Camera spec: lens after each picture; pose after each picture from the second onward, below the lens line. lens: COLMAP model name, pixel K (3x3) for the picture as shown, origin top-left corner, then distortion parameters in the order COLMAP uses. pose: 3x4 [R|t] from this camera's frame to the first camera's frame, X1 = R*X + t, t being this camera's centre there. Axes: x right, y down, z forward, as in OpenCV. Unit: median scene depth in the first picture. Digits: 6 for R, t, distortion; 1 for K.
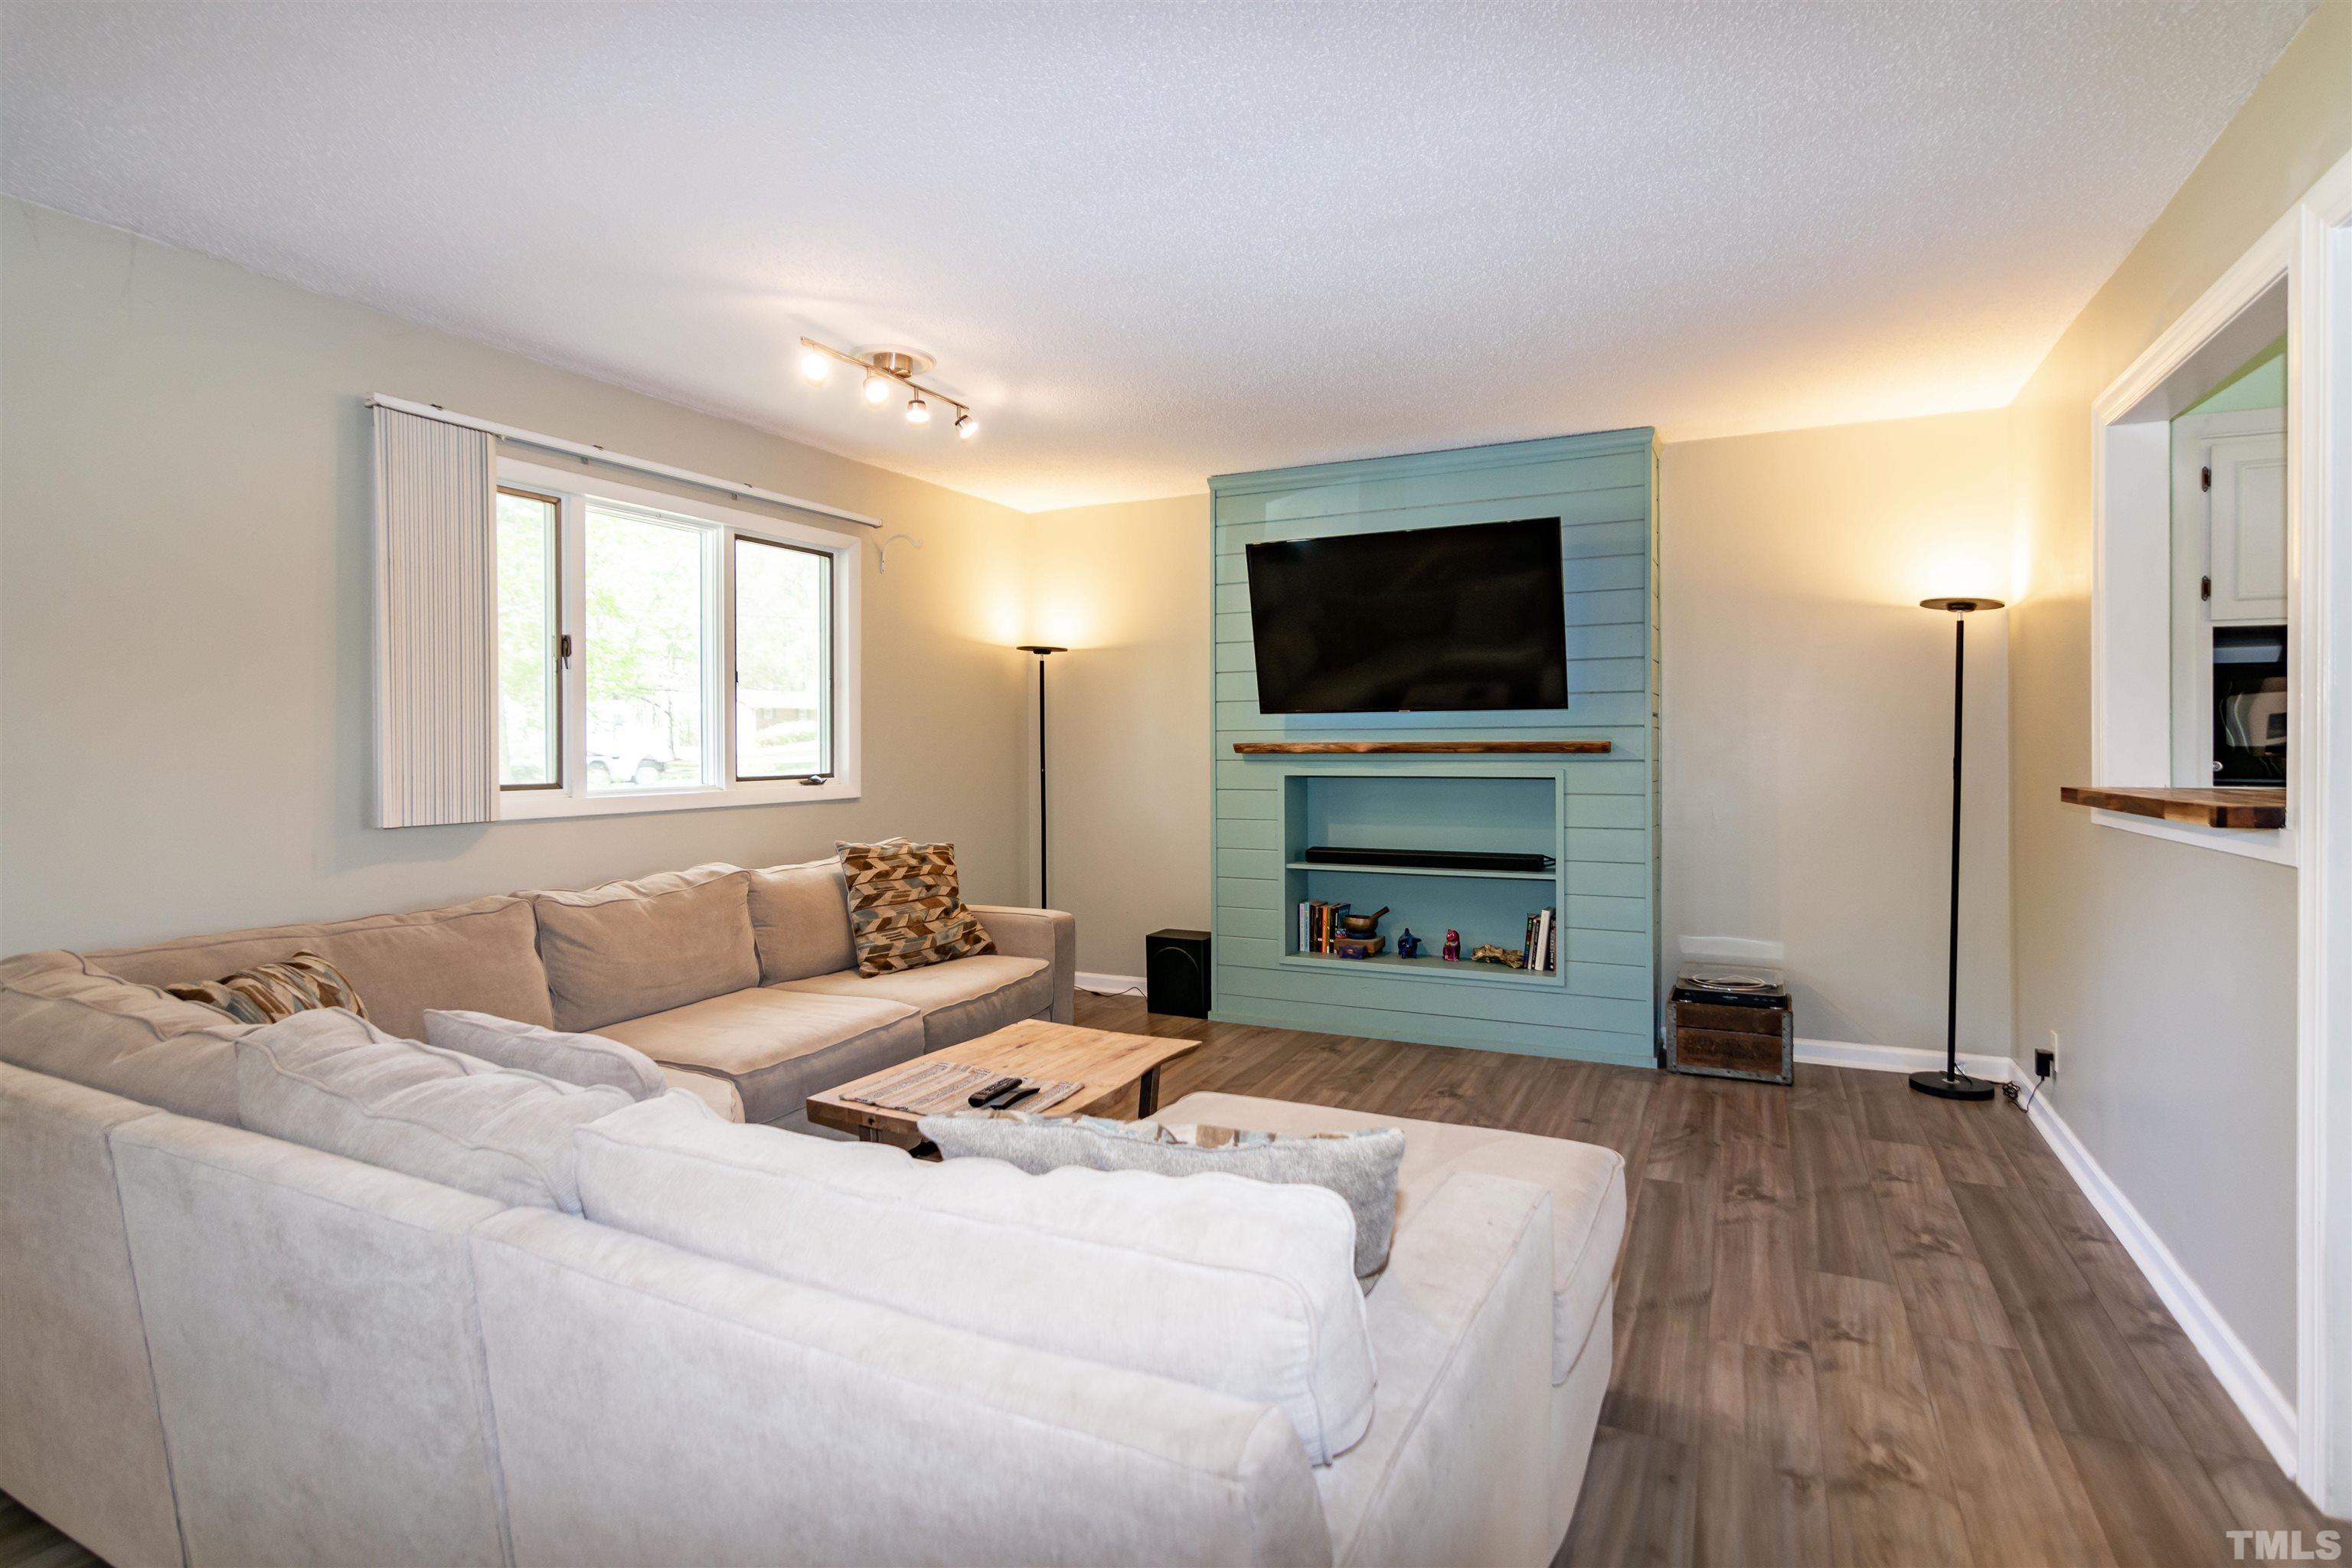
lens RADIAL K [[1165.0, 0, 1173.6], [0, 1165.0, 750.0], [0, 0, 1]] dist [-0.008672, 0.004495]
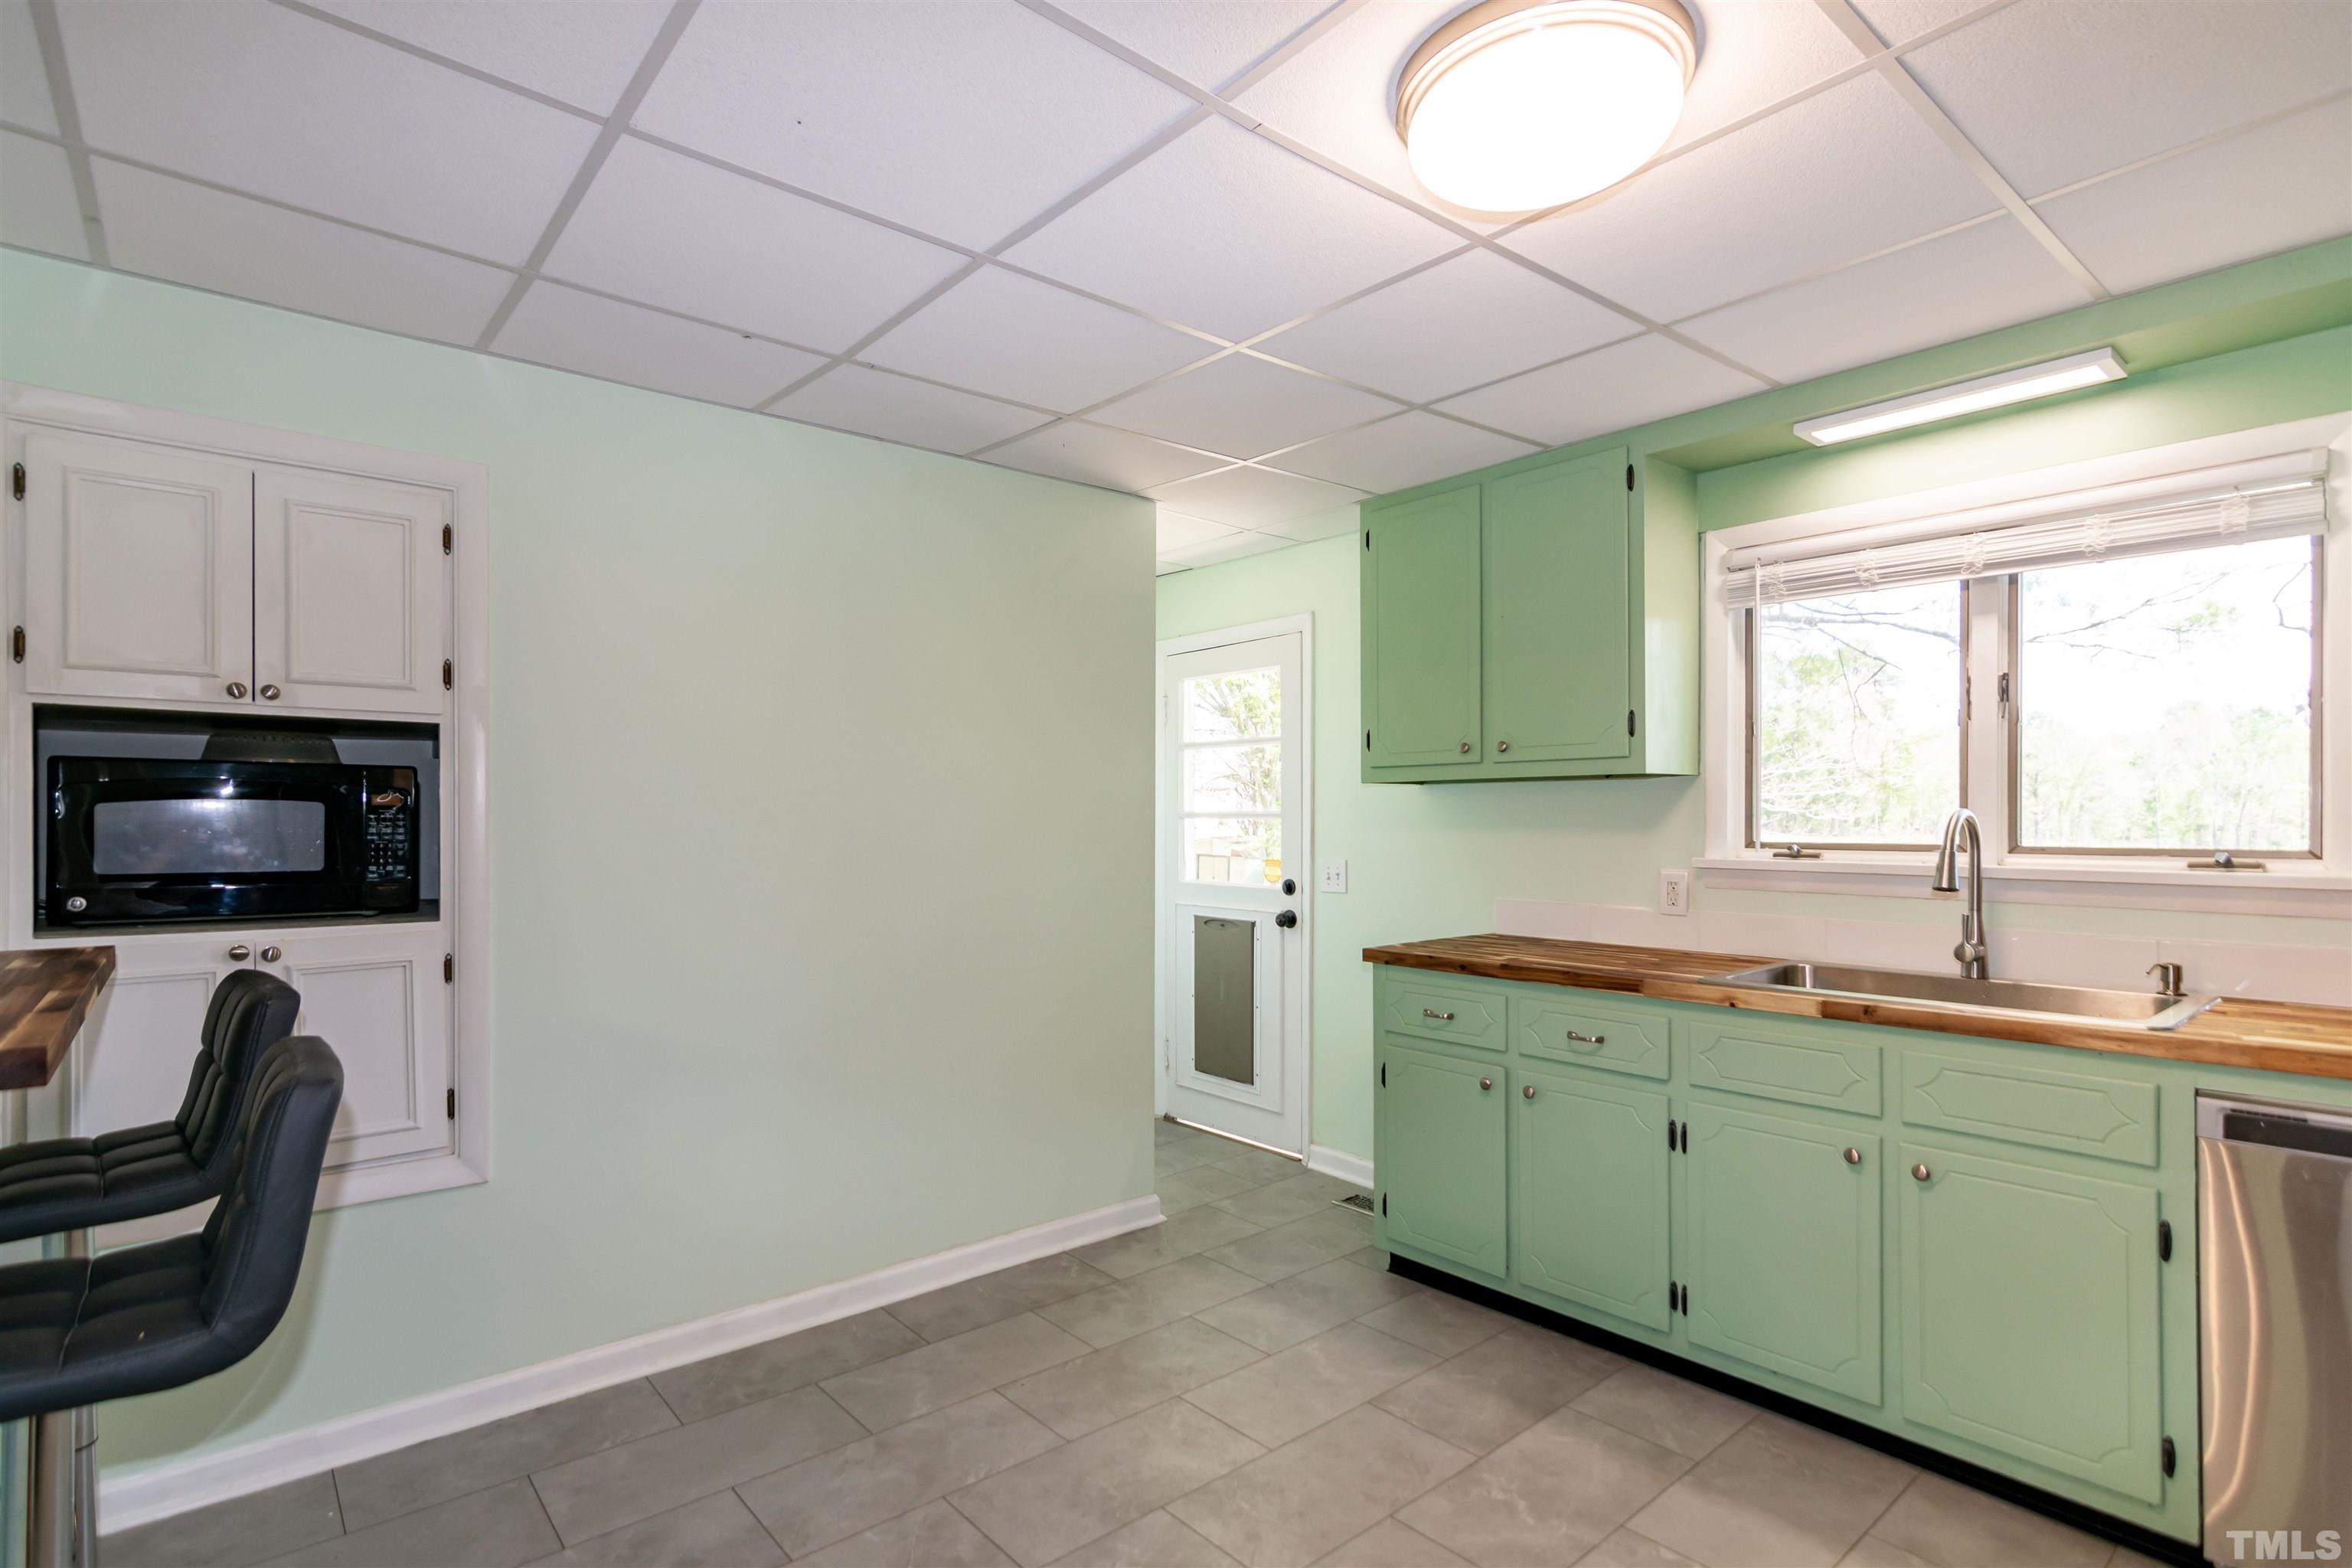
lens RADIAL K [[1165.0, 0, 1188.4], [0, 1165.0, 818.8], [0, 0, 1]] dist [-0.008672, 0.004495]
pose [[0.389407, 0.002050, 0.921064, 0.412669], [0.004433, 0.999982, -0.004100, -0.024602], [-0.921055, 0.005680, 0.389391, 0.085179]]
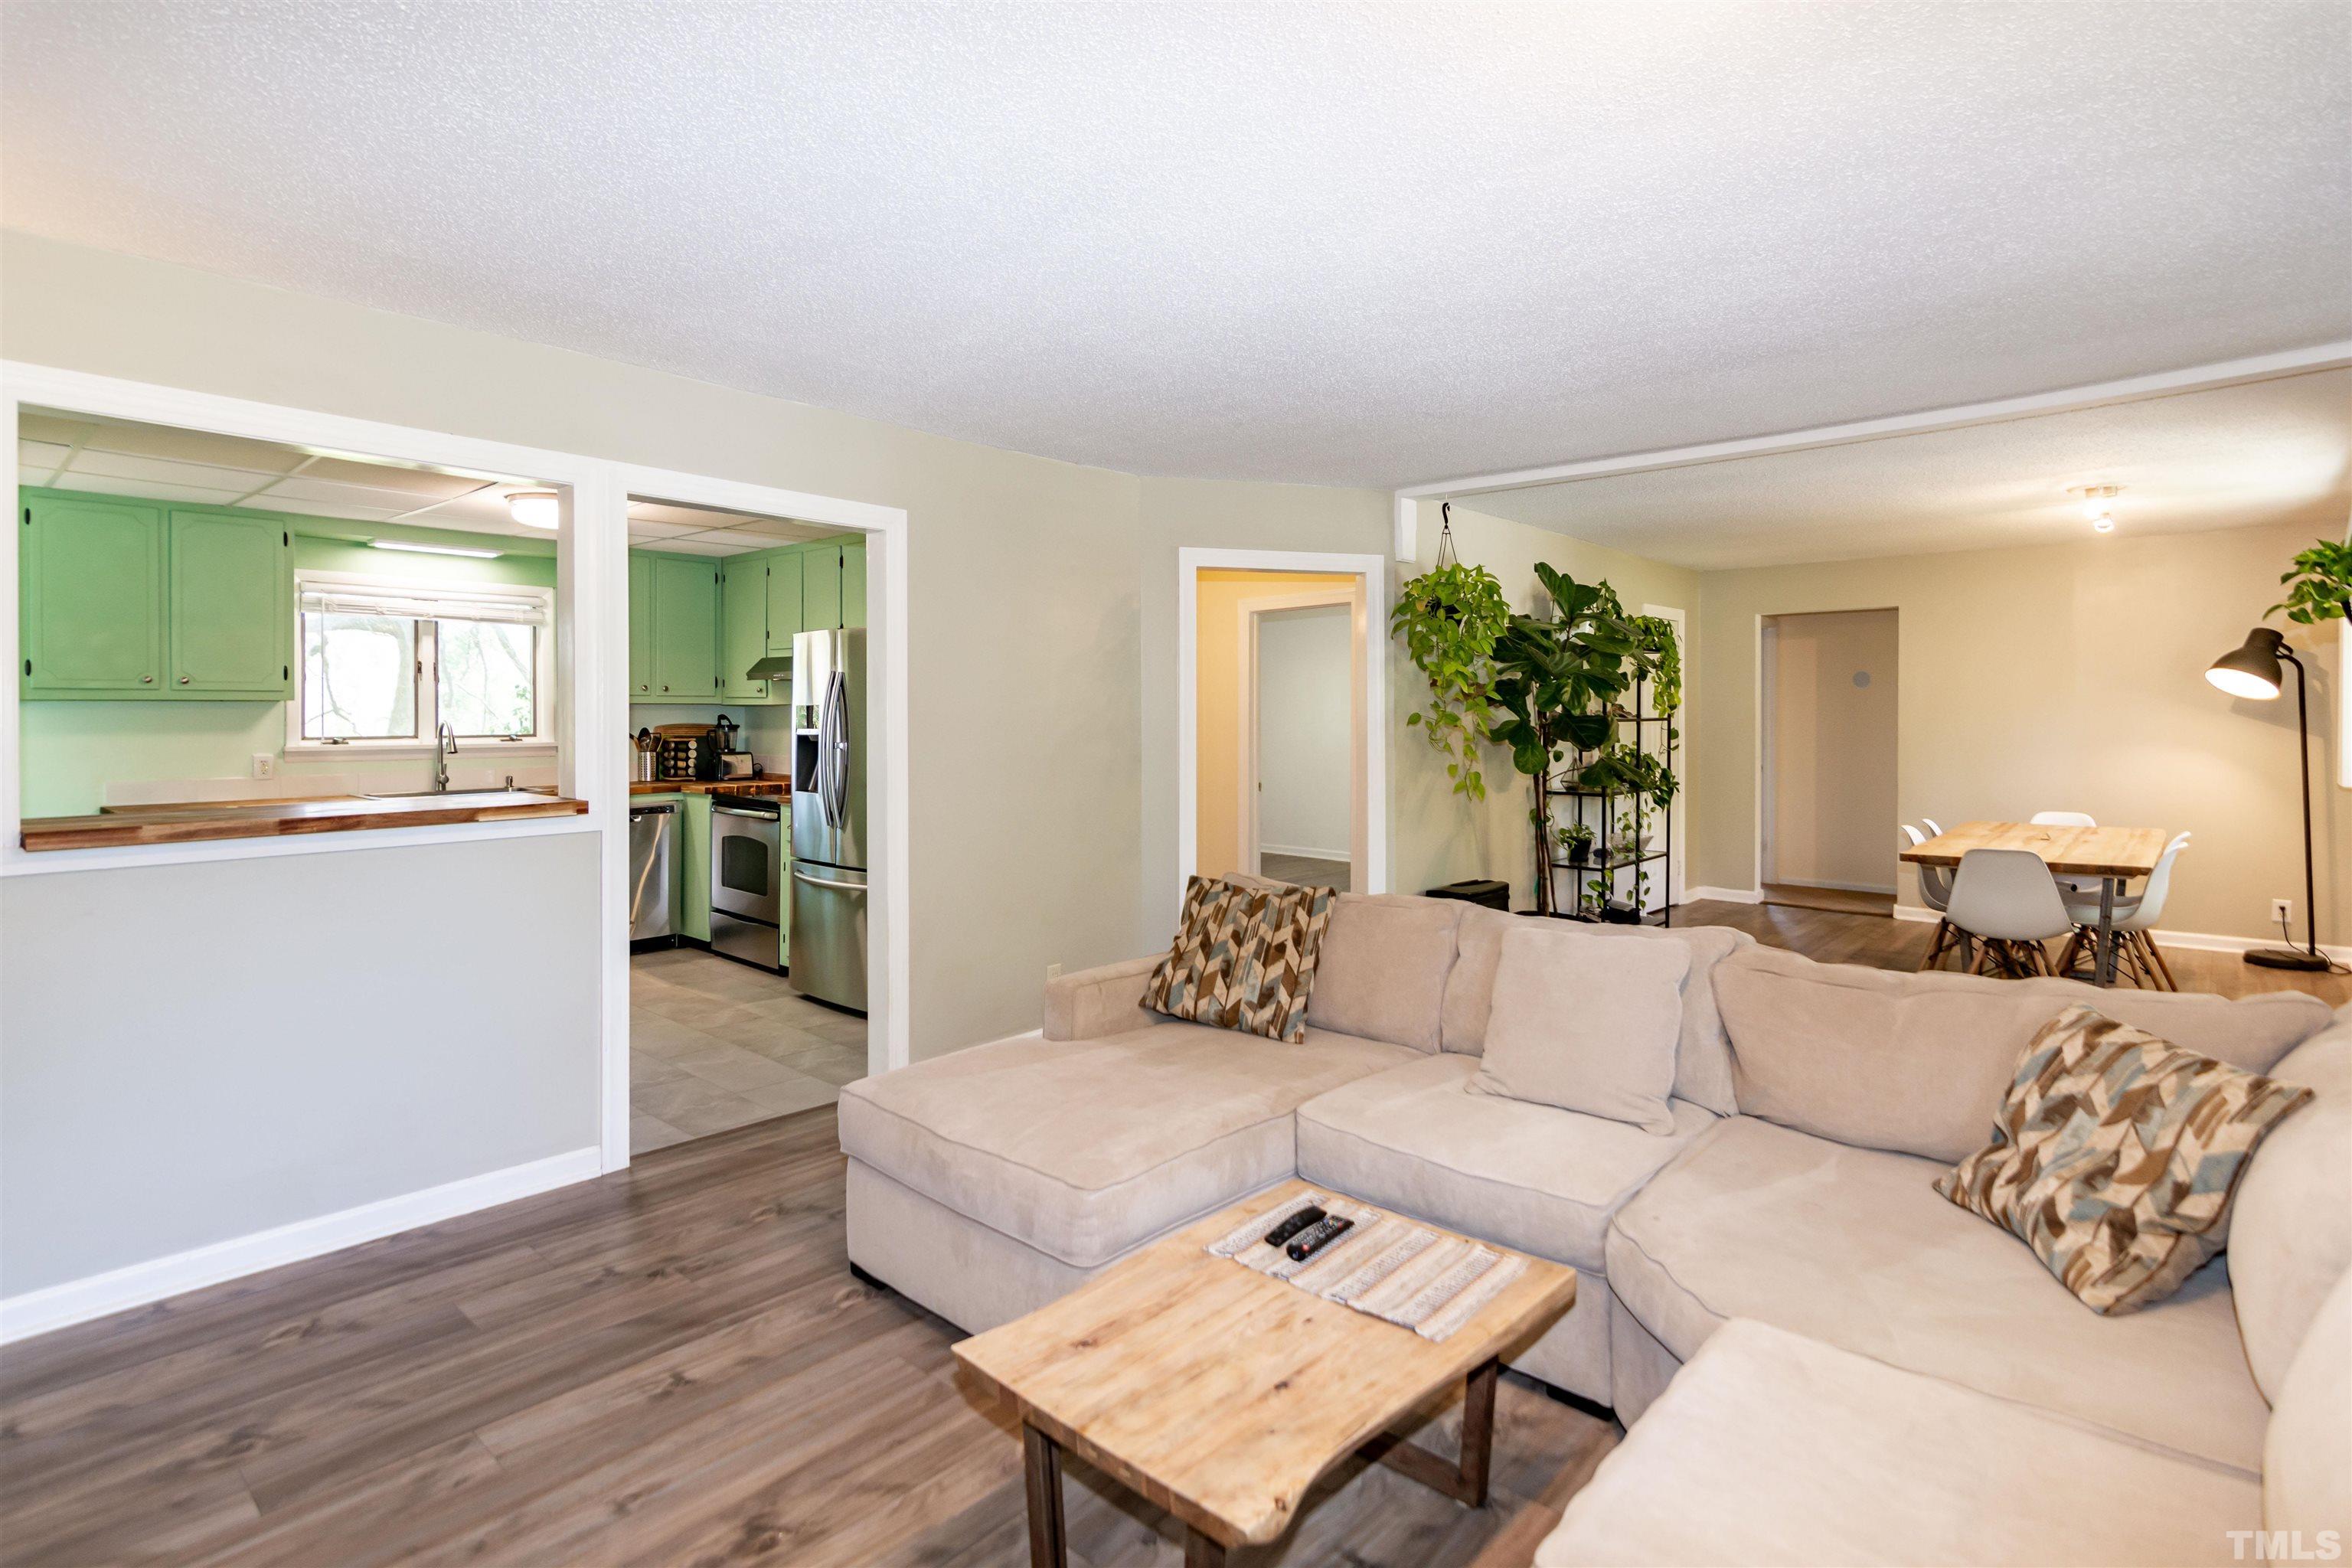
lens RADIAL K [[1165.0, 0, 1149.5], [0, 1165.0, 694.5], [0, 0, 1]] dist [-0.008672, 0.004495]
pose [[-0.959311, 0.010228, 0.282167, -0.168048], [0.006903, 0.999895, -0.012776, -0.037846], [-0.282268, -0.010309, -0.959280, 1.158559]]
